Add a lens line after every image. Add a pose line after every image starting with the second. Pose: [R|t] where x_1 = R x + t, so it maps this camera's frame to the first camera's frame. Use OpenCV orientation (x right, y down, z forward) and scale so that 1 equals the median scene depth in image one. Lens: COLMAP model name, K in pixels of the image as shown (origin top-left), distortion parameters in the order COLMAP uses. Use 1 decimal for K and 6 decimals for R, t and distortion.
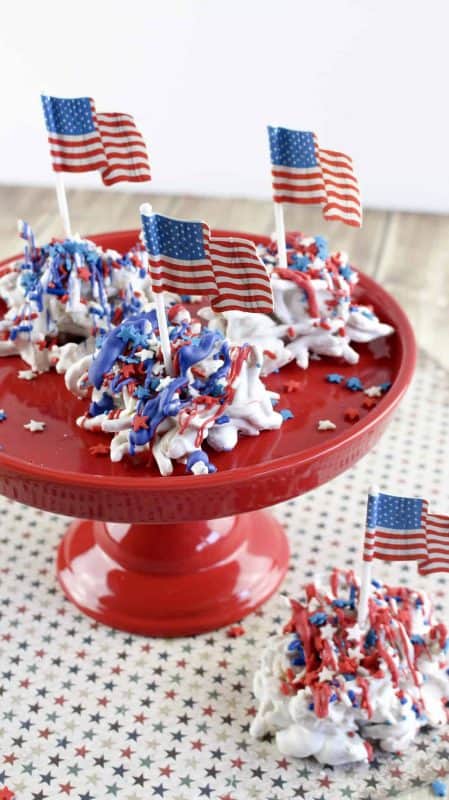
lens RADIAL K [[1223.2, 0, 224.5], [0, 1223.2, 400.0], [0, 0, 1]] dist [-0.066291, -0.039433]
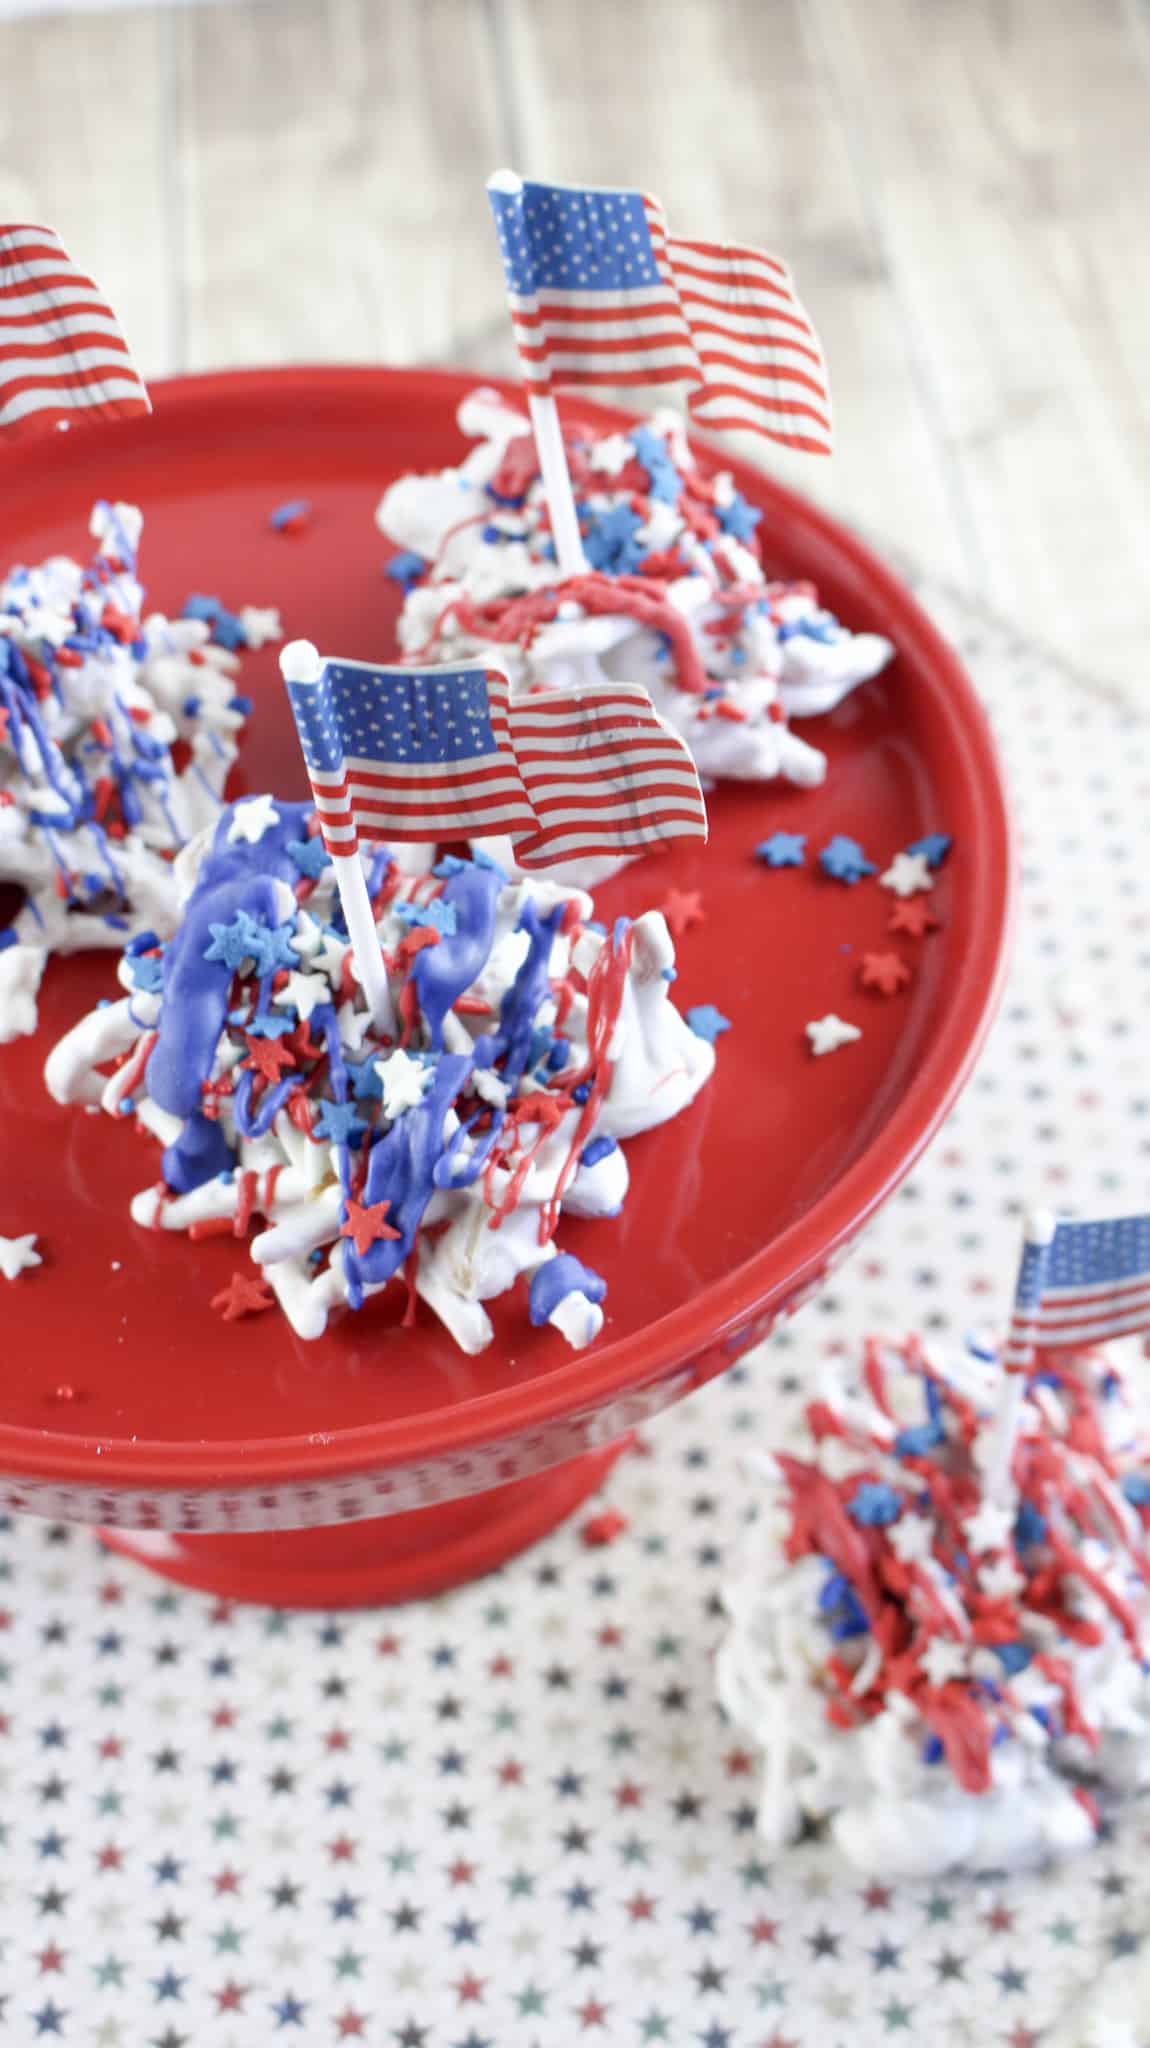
lens RADIAL K [[3131.3, 0, 575.0], [0, 3131.3, 1024.0], [0, 0, 1]] dist [-0.066291, -0.039433]
pose [[0.948874, -0.253336, 0.188303, -0.153665], [0.188039, 0.932809, 0.307421, -0.270242], [-0.253532, -0.256296, 0.932756, 0.181782]]
